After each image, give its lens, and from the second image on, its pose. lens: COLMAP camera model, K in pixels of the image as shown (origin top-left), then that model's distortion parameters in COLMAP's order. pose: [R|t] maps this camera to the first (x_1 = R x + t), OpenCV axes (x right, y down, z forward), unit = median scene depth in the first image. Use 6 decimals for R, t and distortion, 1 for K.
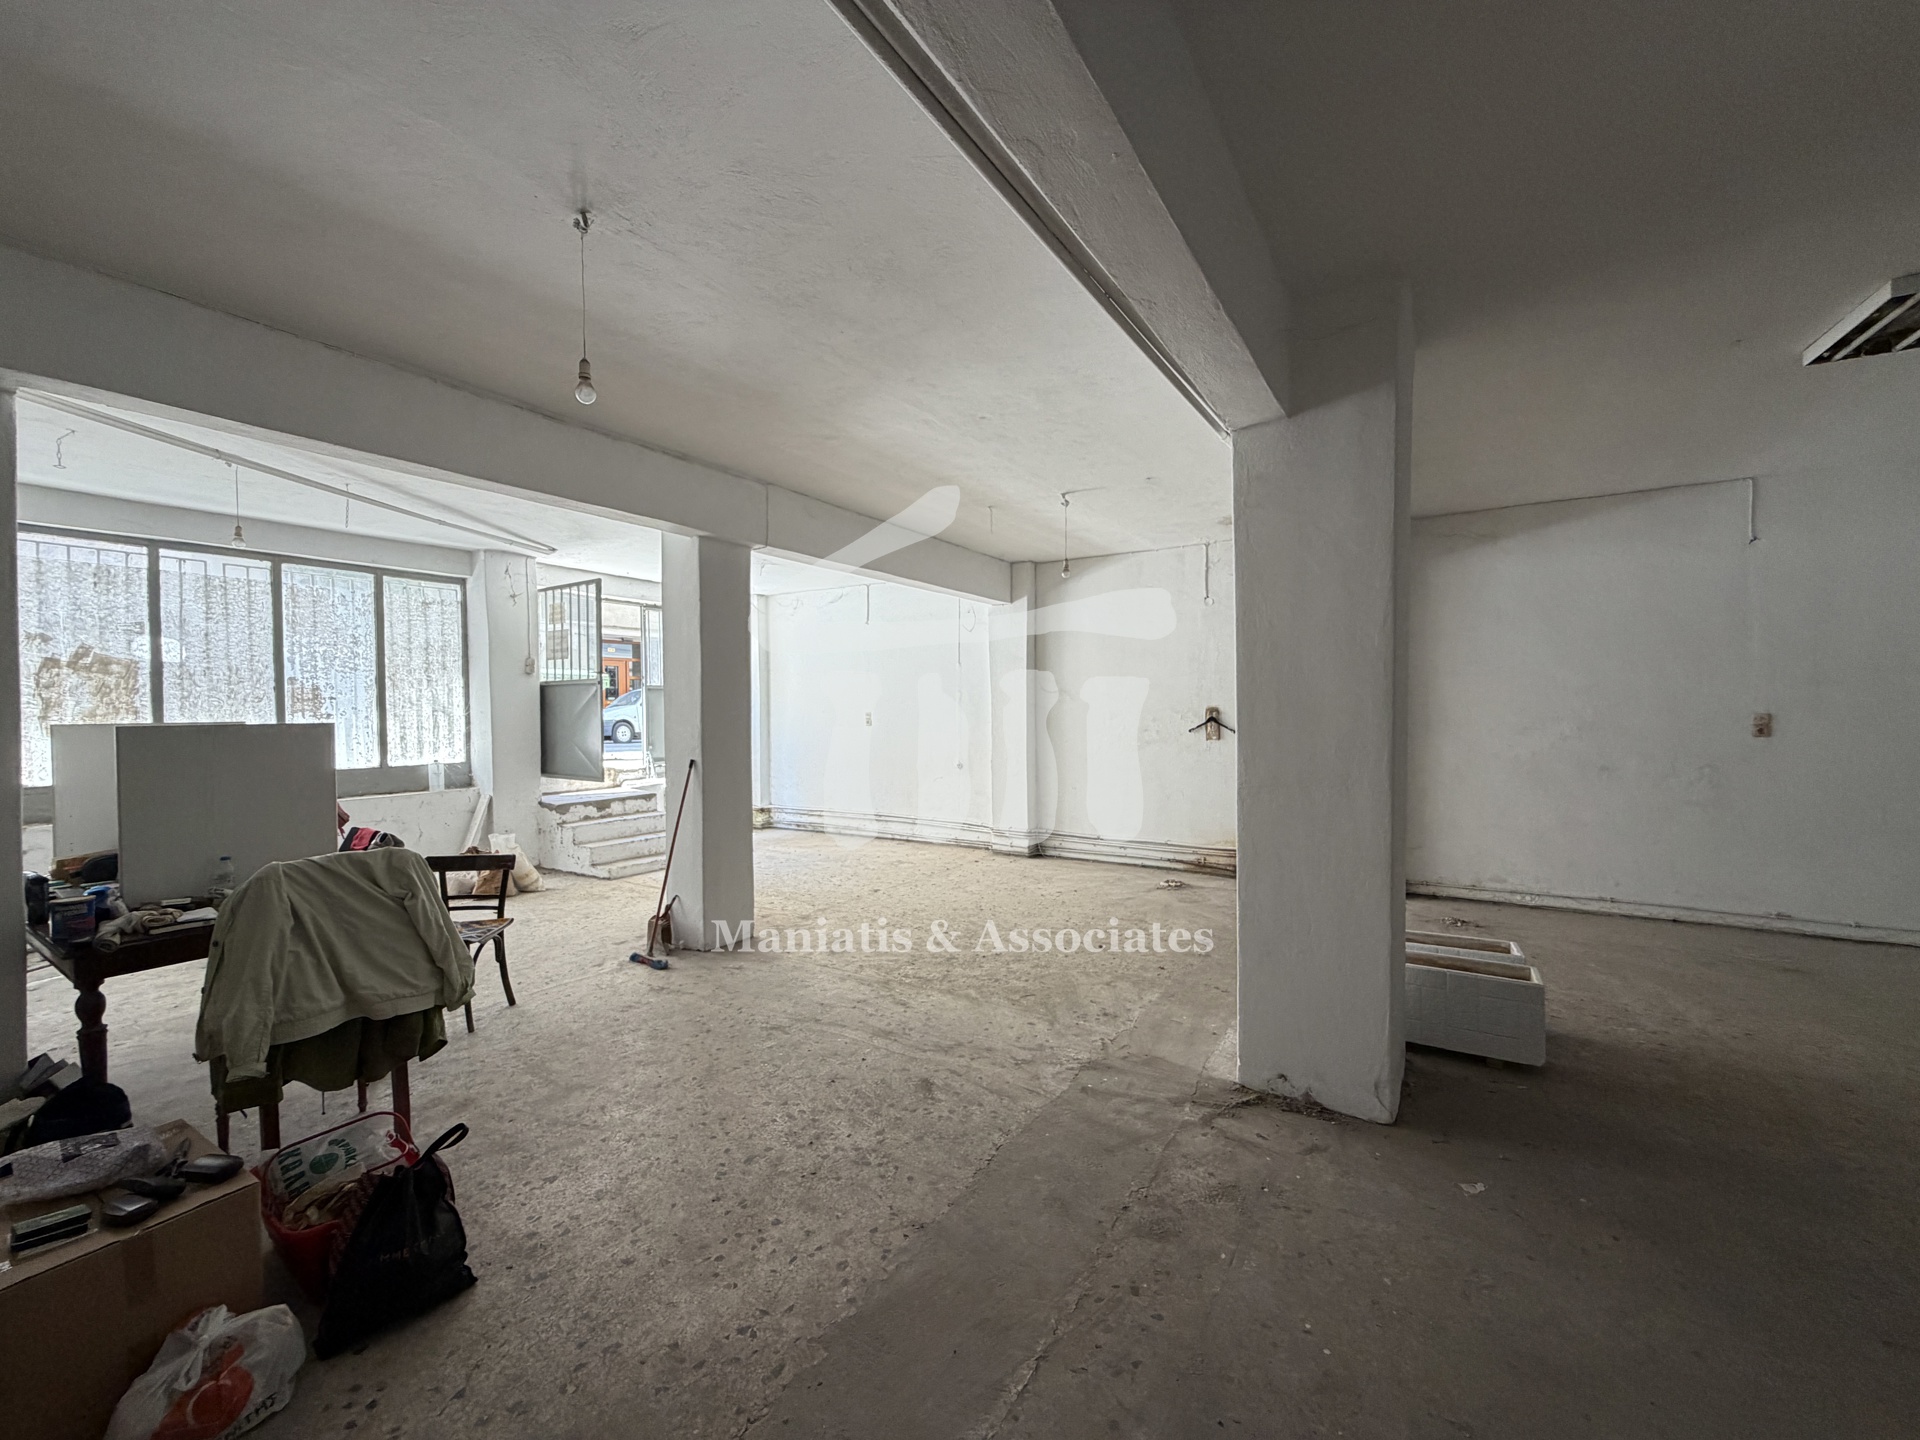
lens RADIAL K [[764.5, 0, 954.3], [0, 764.5, 720.3], [0, 0, 1]] dist [0.000252, -0.000006]
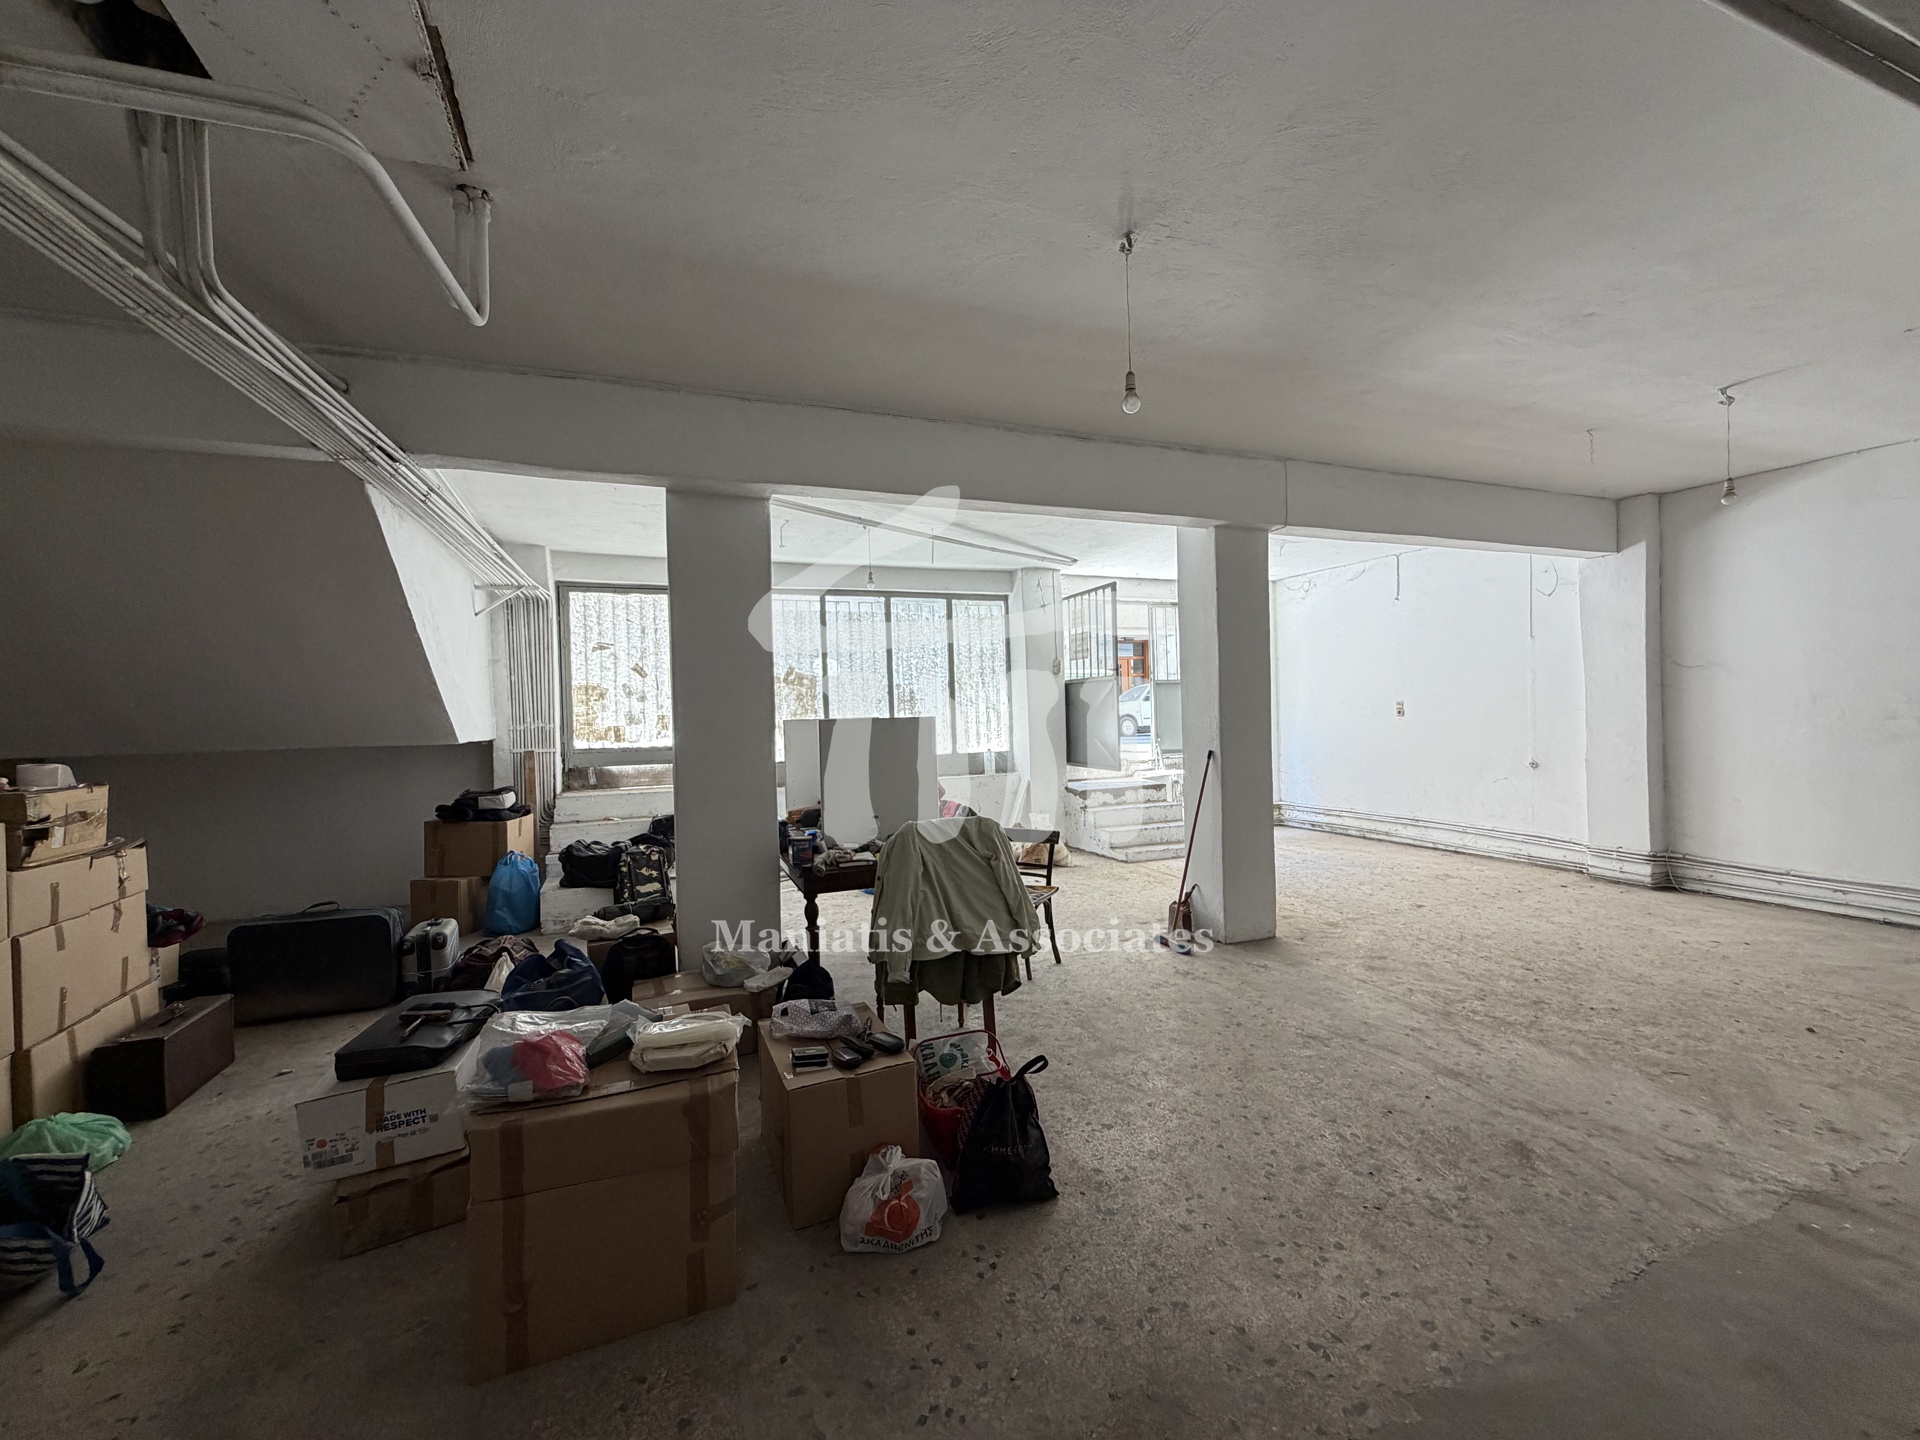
lens RADIAL K [[764.5, 0, 953.9], [0, 764.5, 720.0], [0, 0, 1]] dist [0.000252, -0.000006]
pose [[0.811447, -0.009220, -0.584353, -0.035661], [0.012935, 0.999914, 0.002186, 0.005816], [0.584283, -0.009332, 0.811497, -0.010830]]
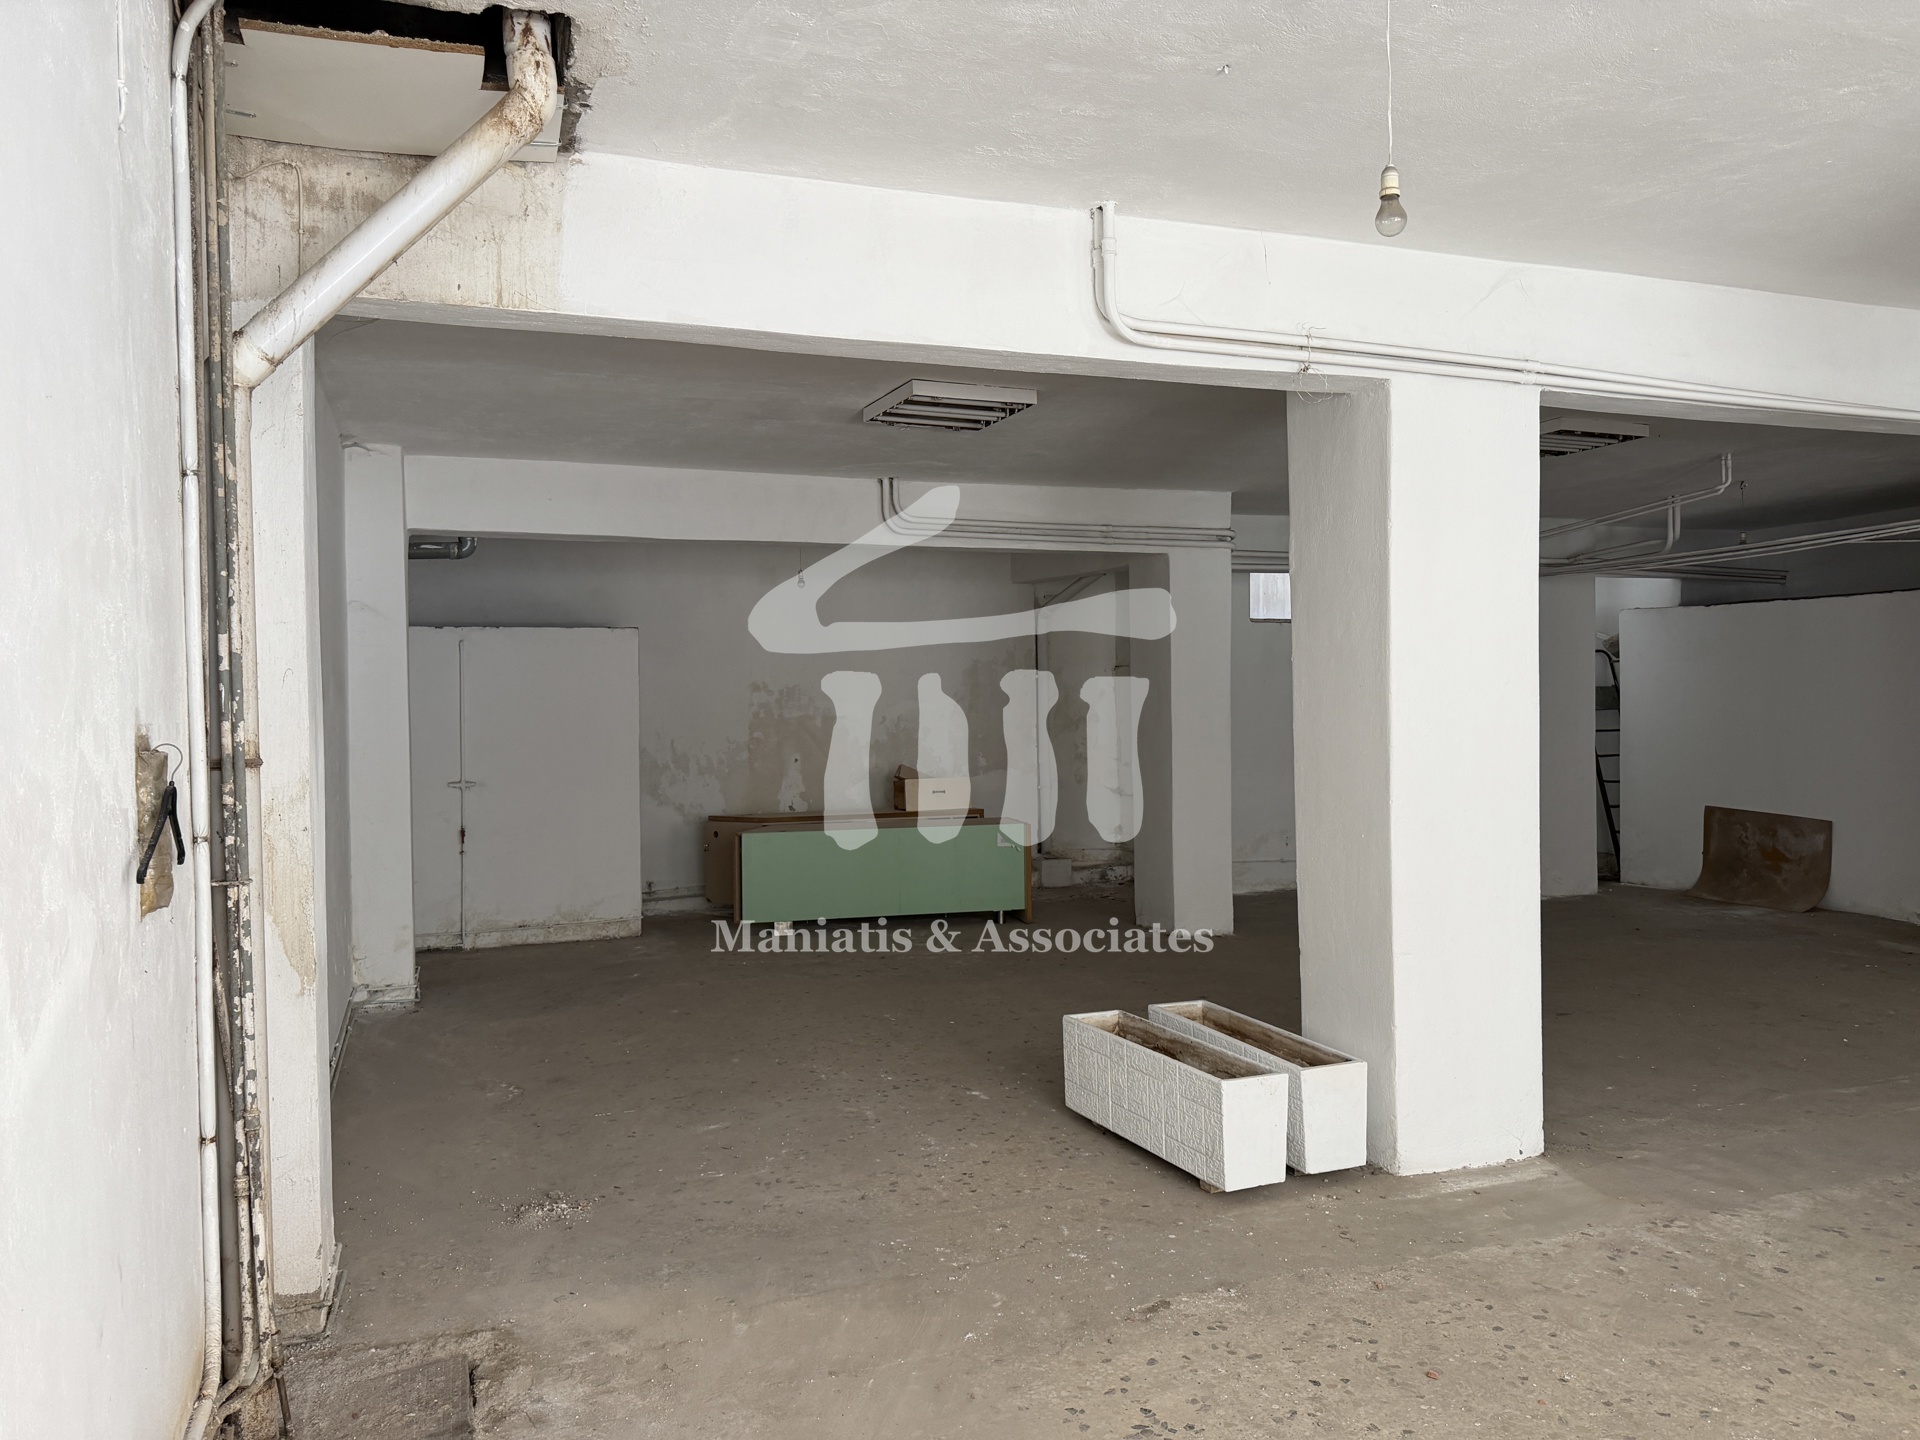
lens RADIAL K [[1351.6, 0, 941.1], [0, 1351.6, 702.4], [0, 0, 1]] dist [0.049694, -0.058687]
pose [[-0.789006, 0.025540, 0.613855, -0.034721], [0.030479, 0.999533, -0.002411, -0.031937], [-0.613629, 0.016807, -0.789415, 1.979057]]
